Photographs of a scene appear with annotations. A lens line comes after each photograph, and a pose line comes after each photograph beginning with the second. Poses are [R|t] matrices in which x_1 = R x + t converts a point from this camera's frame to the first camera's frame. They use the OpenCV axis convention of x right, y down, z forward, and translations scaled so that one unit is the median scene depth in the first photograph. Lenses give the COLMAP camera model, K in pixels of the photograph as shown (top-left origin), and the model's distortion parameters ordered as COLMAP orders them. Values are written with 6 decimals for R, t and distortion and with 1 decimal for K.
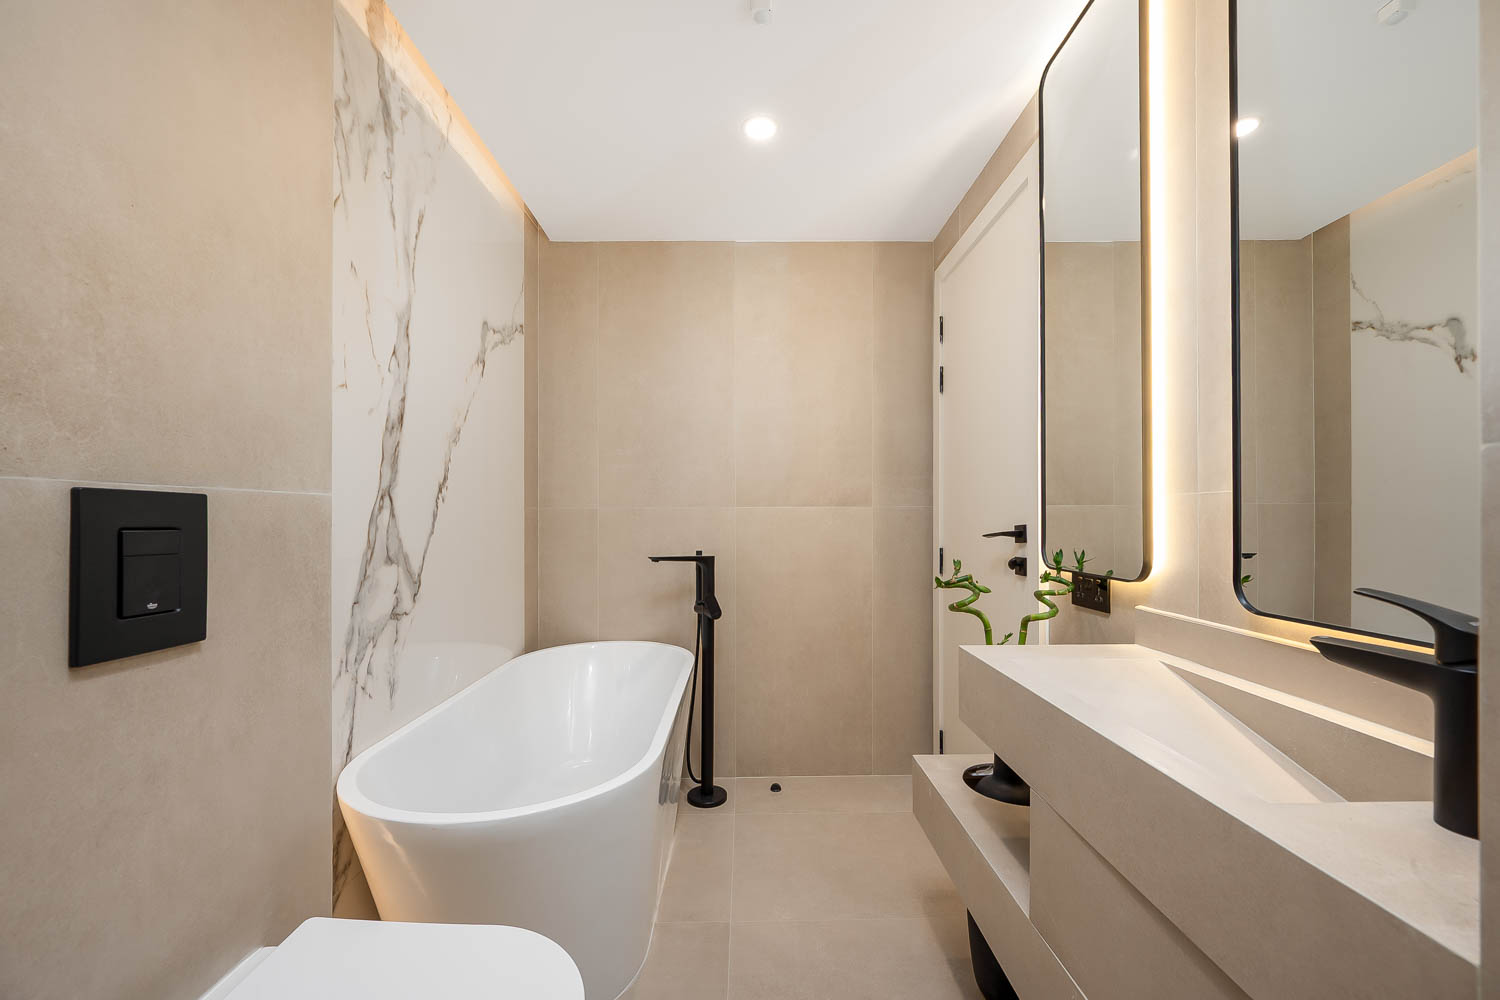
lens RADIAL K [[600.2, 0, 748.9], [0, 600.2, 513.2], [0, 0, 1]] dist [-0.004926, -0.000550]
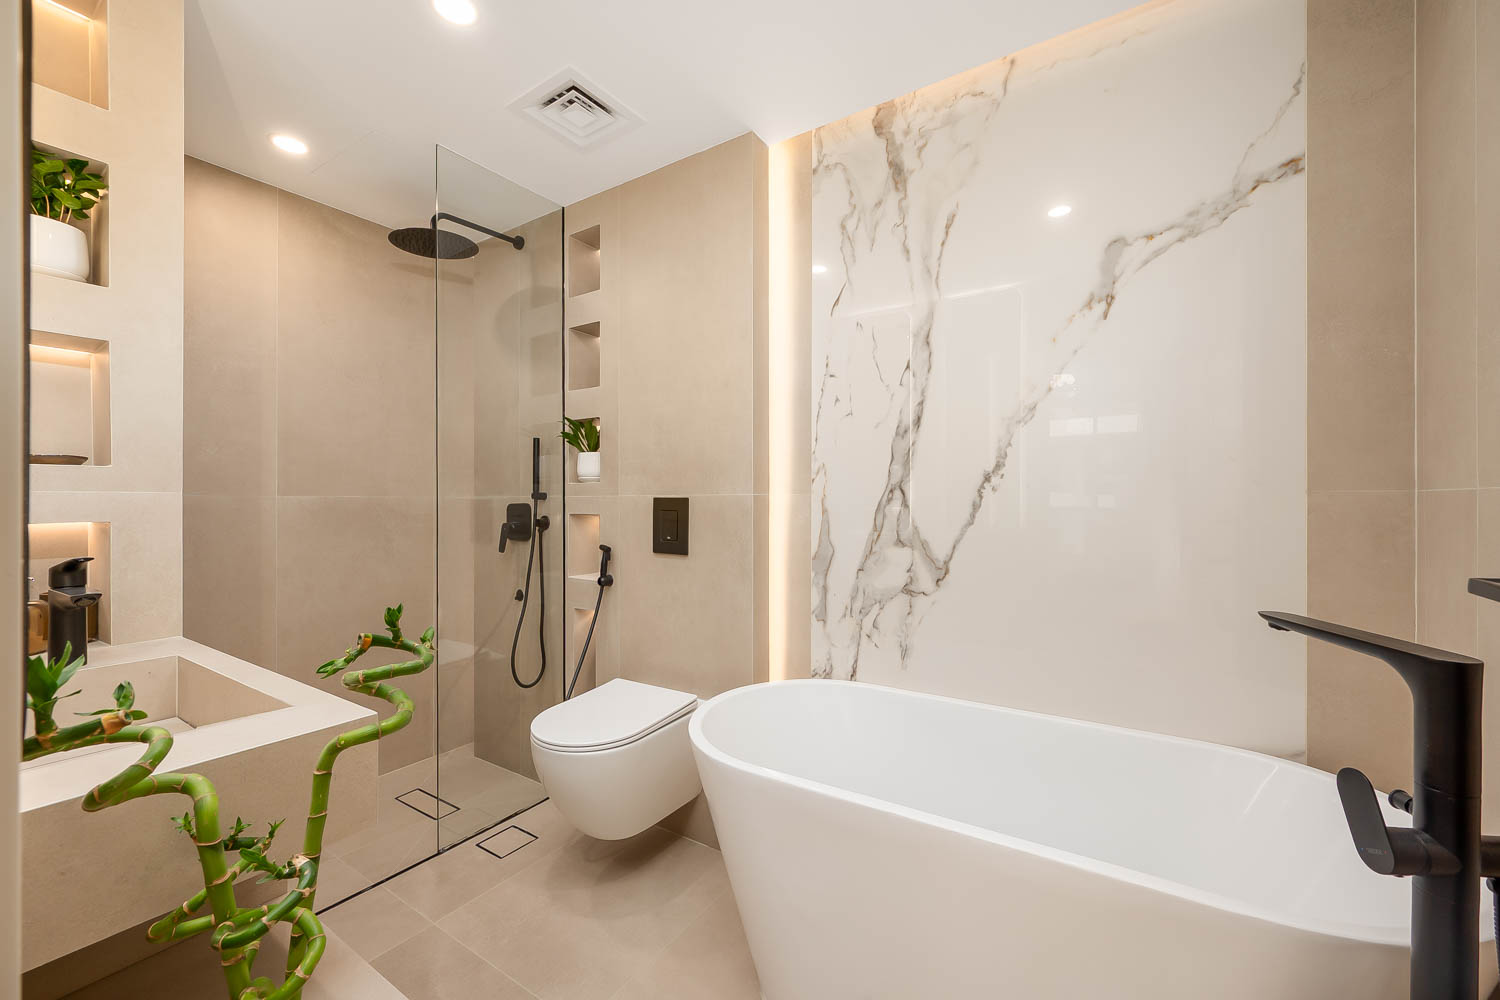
lens RADIAL K [[600.2, 0, 749.1], [0, 600.2, 497.2], [0, 0, 1]] dist [-0.004926, -0.000550]
pose [[-0.571904, -0.003459, -0.820313, 0.559453], [0.006743, 0.999937, -0.008918, -0.004646], [0.820293, -0.010632, -0.571845, 1.443145]]
